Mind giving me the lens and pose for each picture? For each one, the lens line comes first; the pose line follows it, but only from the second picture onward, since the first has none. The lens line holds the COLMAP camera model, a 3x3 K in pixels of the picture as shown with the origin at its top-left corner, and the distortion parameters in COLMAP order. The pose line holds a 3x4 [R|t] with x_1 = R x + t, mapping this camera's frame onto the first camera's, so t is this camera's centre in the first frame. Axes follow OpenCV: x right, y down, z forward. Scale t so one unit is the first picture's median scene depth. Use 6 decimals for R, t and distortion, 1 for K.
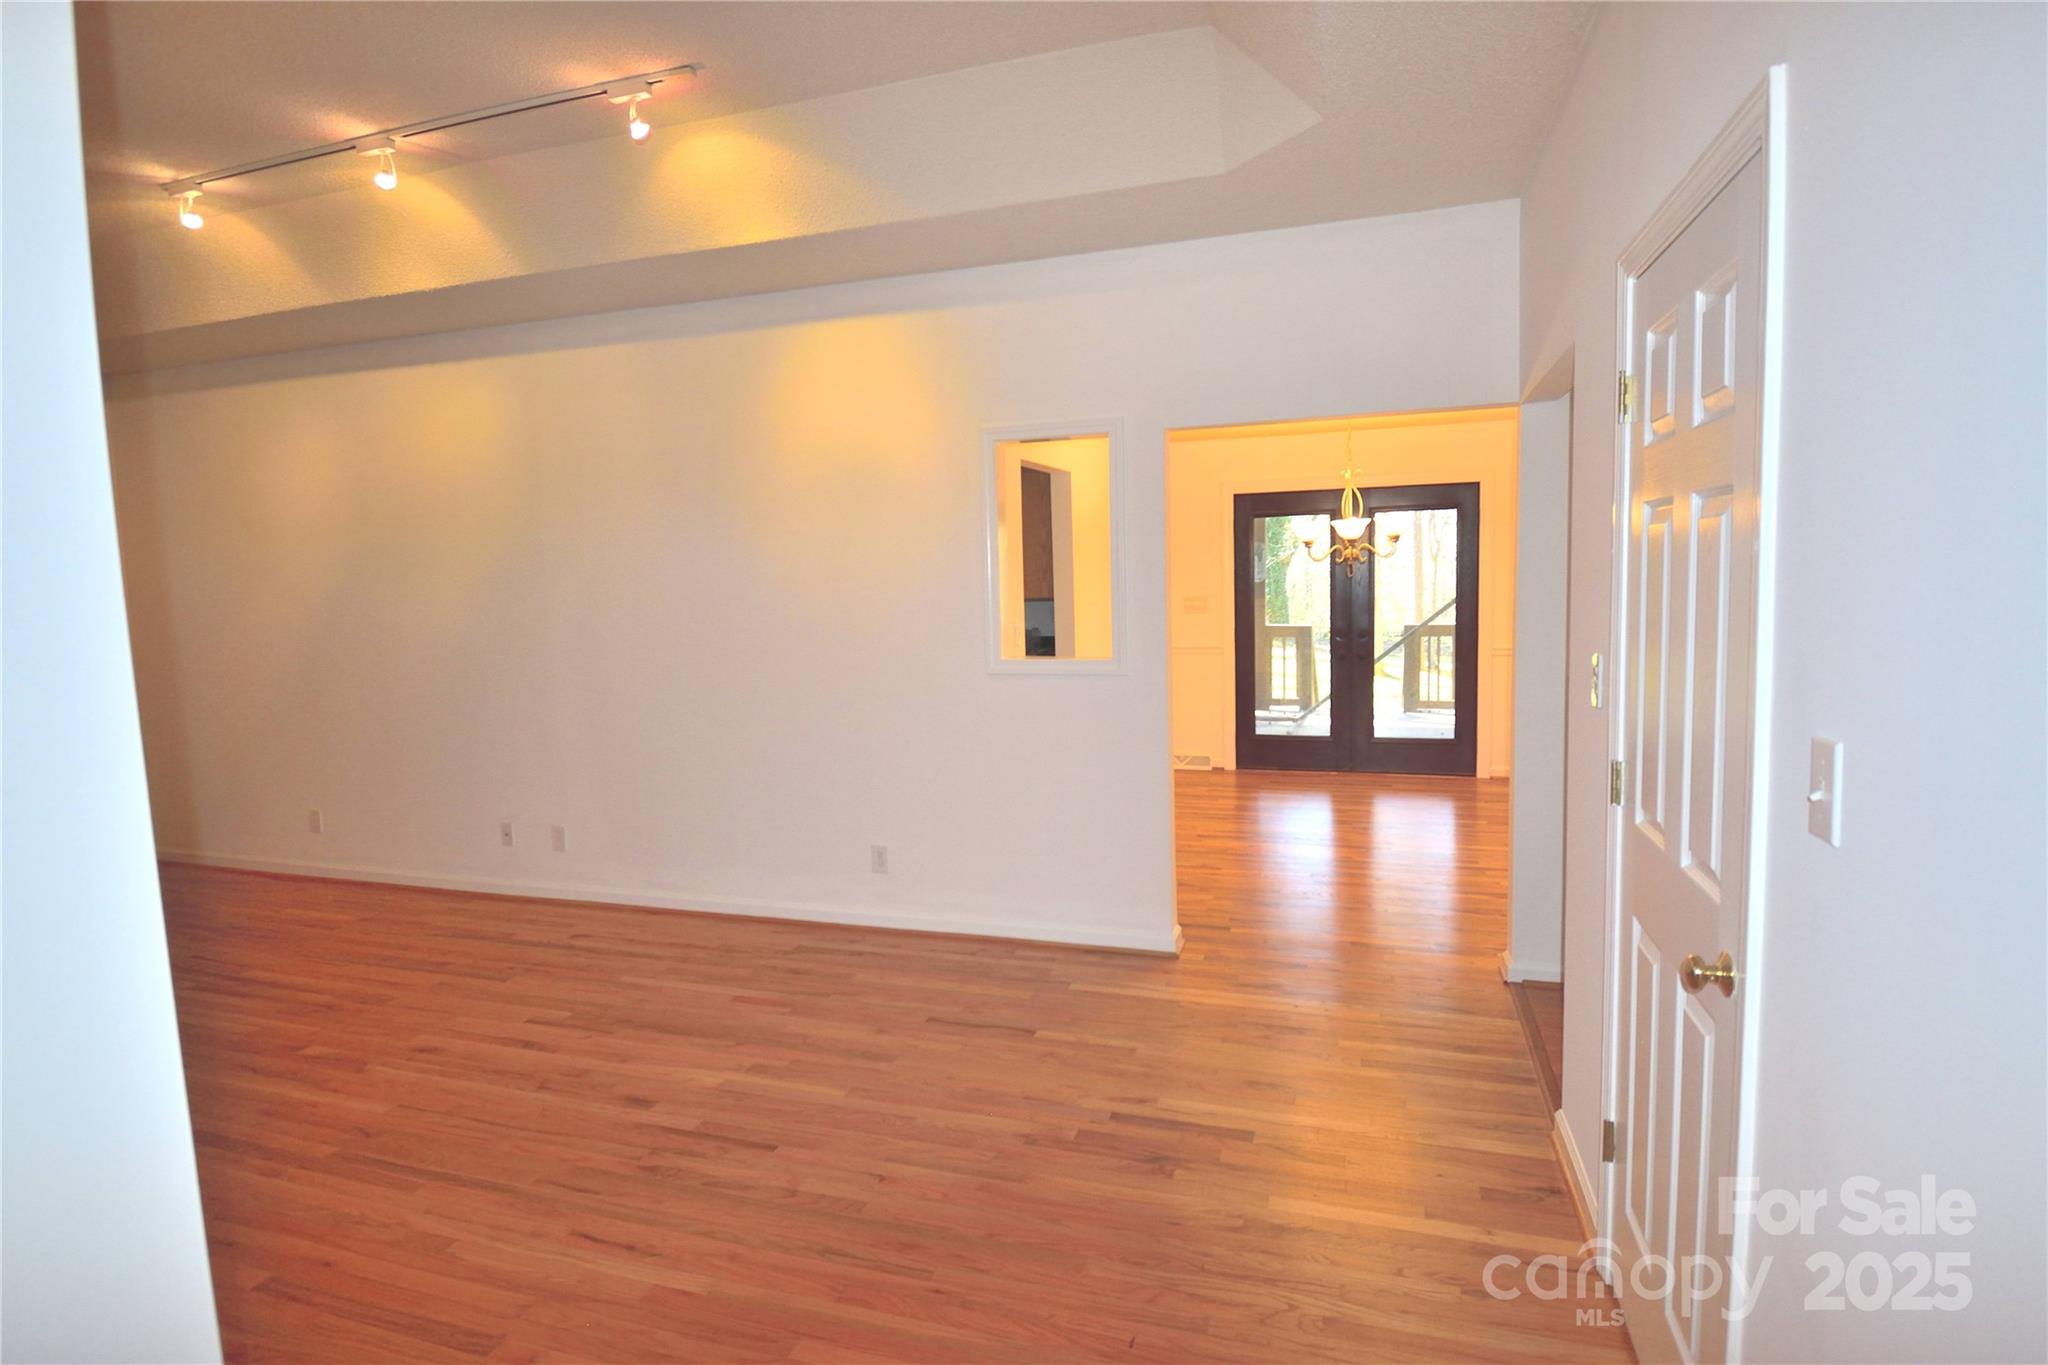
lens RADIAL K [[1037.2, 0, 1027.6], [0, 1037.2, 674.8], [0, 0, 1]] dist [0.002588, -0.010859]
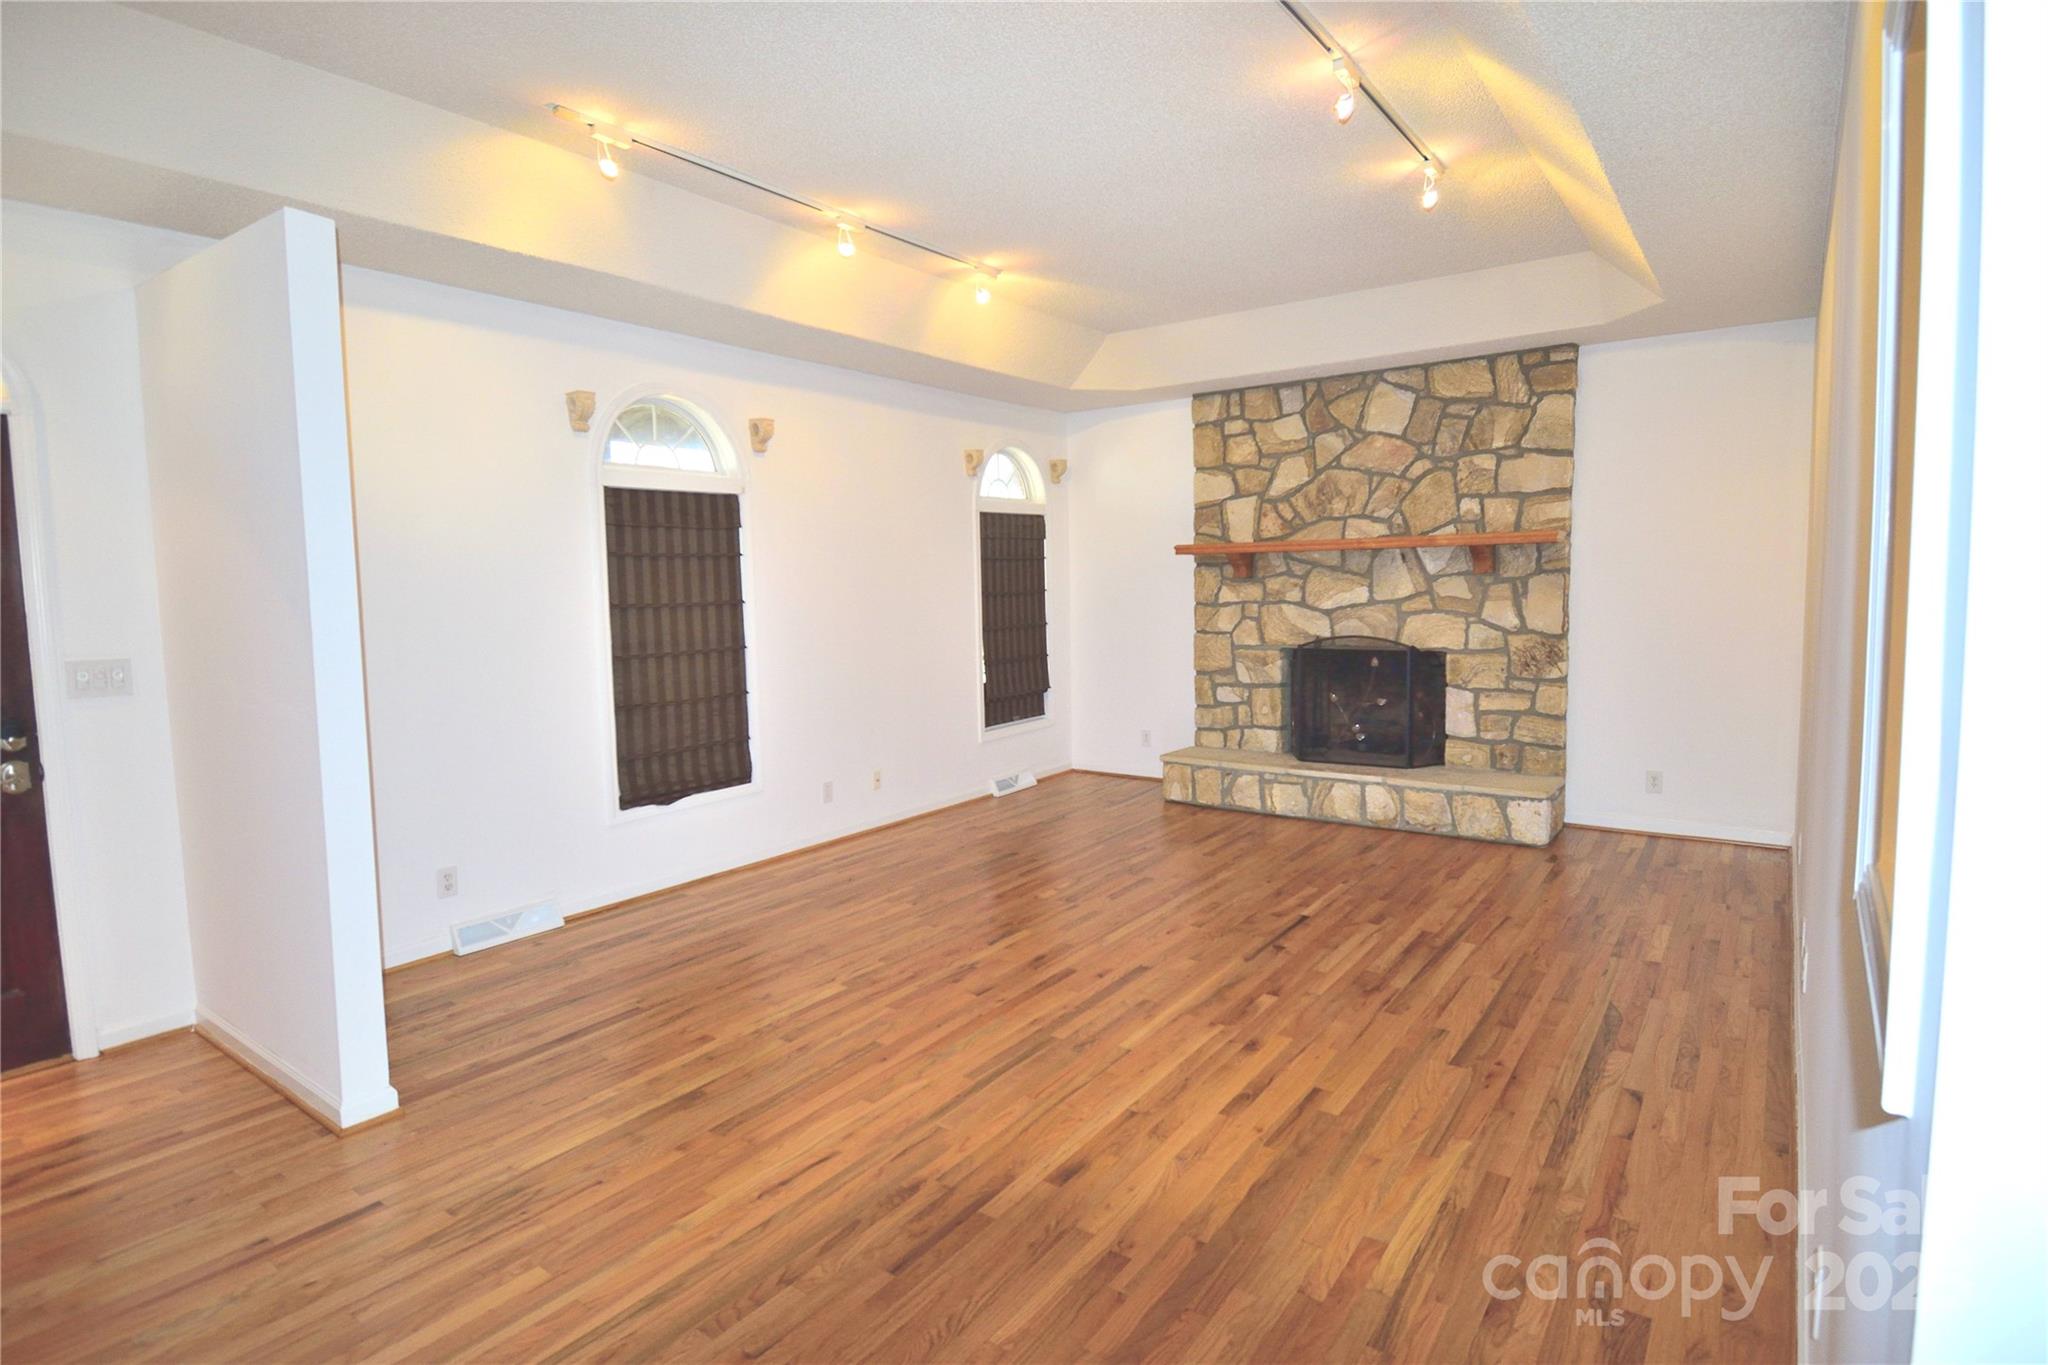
lens RADIAL K [[1037.2, 0, 1030.6], [0, 1037.2, 670.1], [0, 0, 1]] dist [0.002588, -0.010859]
pose [[-0.304304, 0.113971, -0.945732, 0.312190], [-0.064694, 0.988052, 0.139887, -0.092267], [0.950376, 0.103751, -0.293295, 0.922933]]
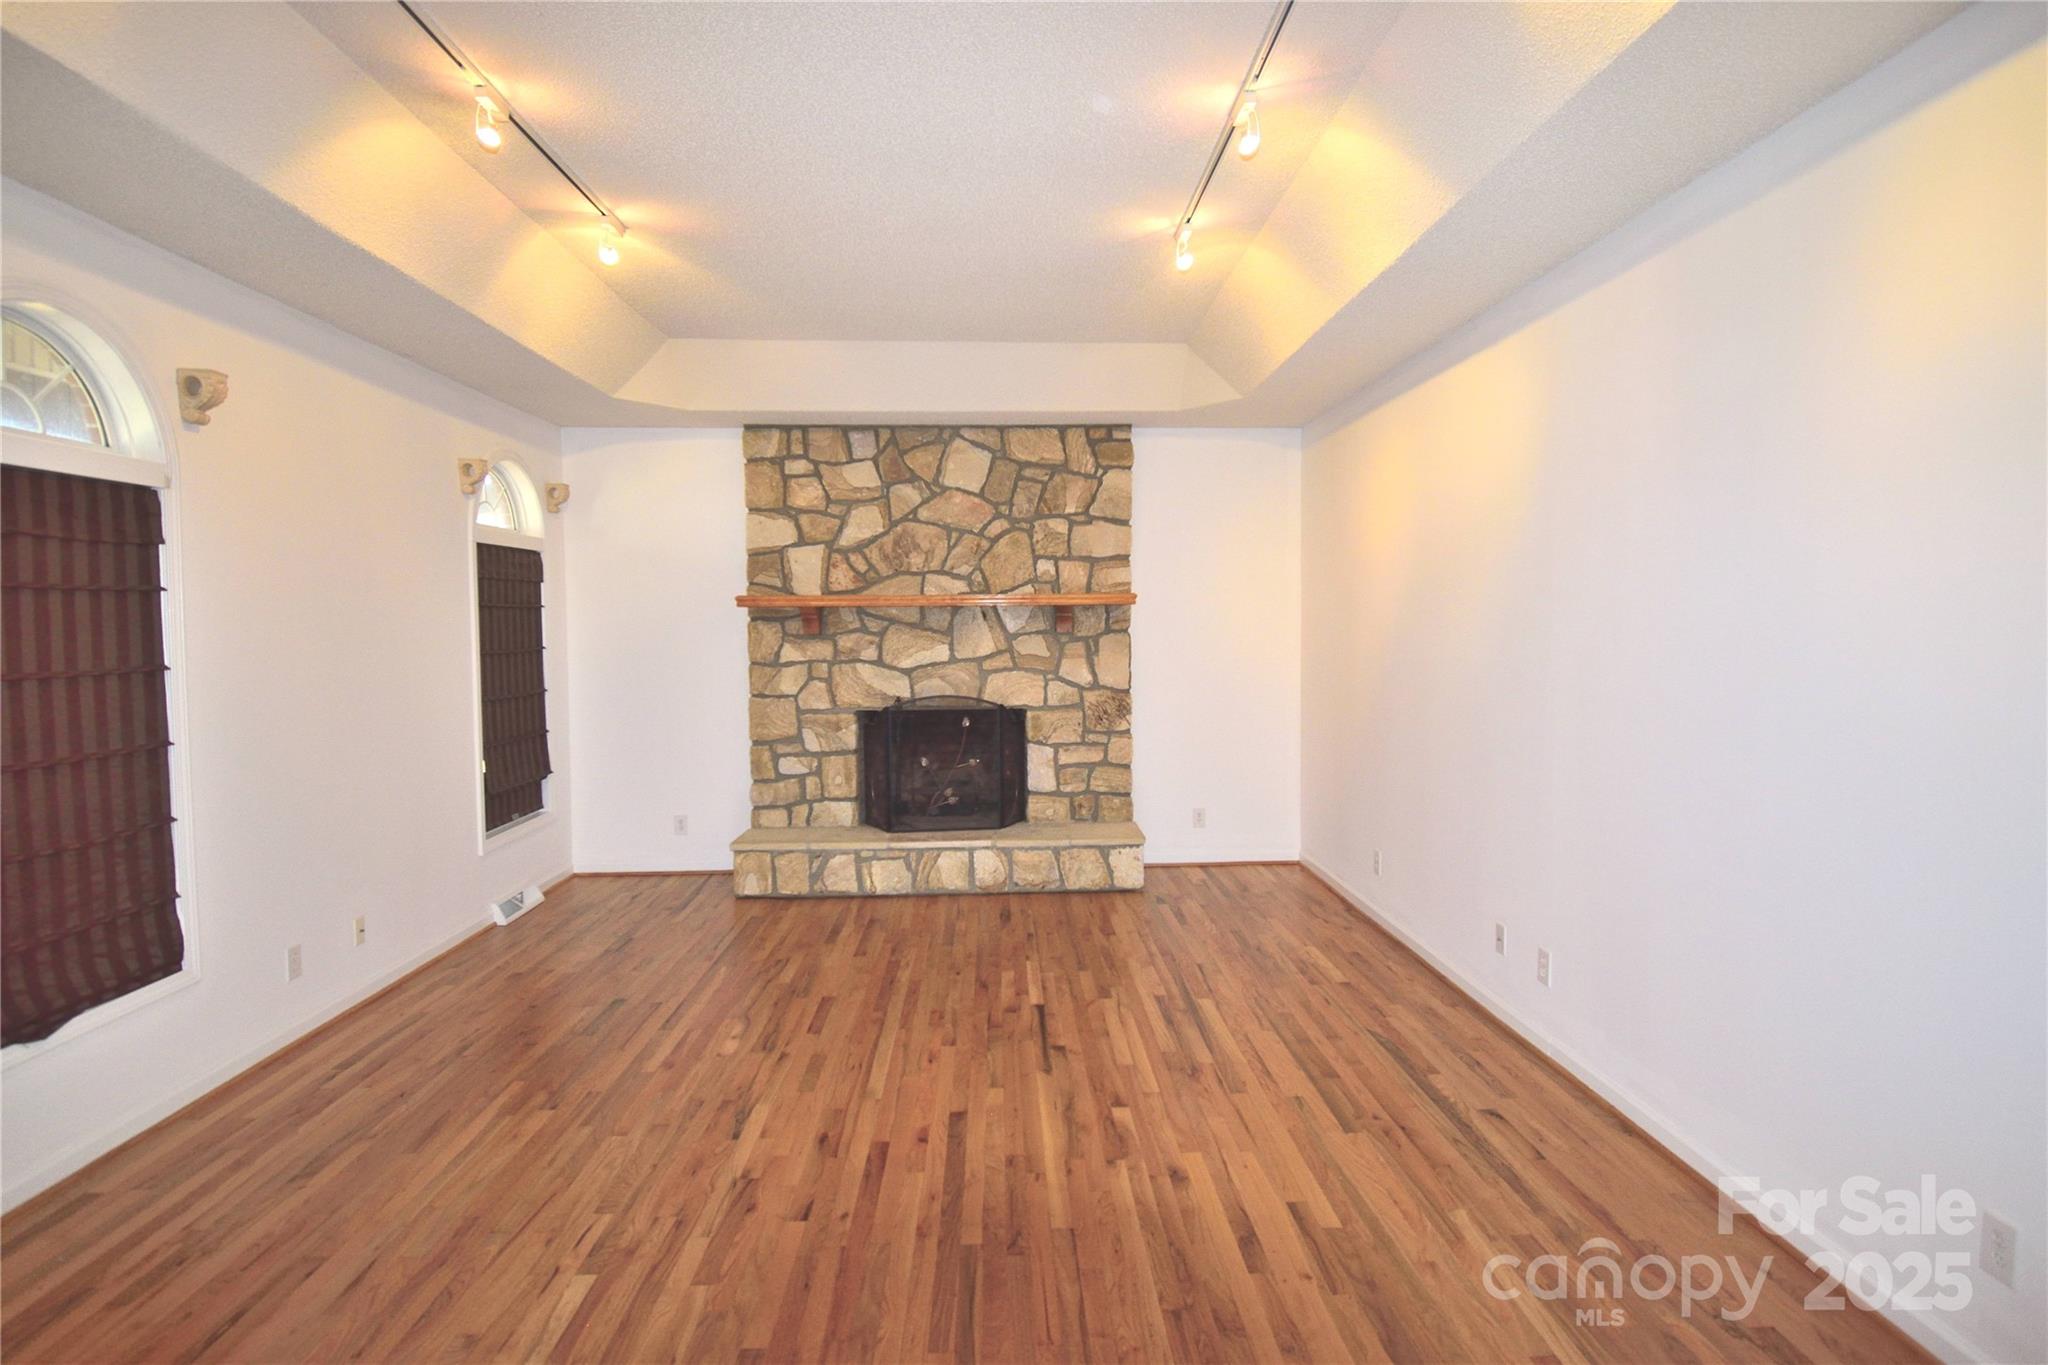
lens RADIAL K [[1037.2, 0, 1037.5], [0, 1037.2, 668.8], [0, 0, 1]] dist [0.002588, -0.010859]
pose [[0.347896, 0.061196, -0.935534, 0.120737], [-0.091783, 0.995297, 0.030975, -0.052165], [0.933030, 0.075090, 0.351877, 0.501214]]
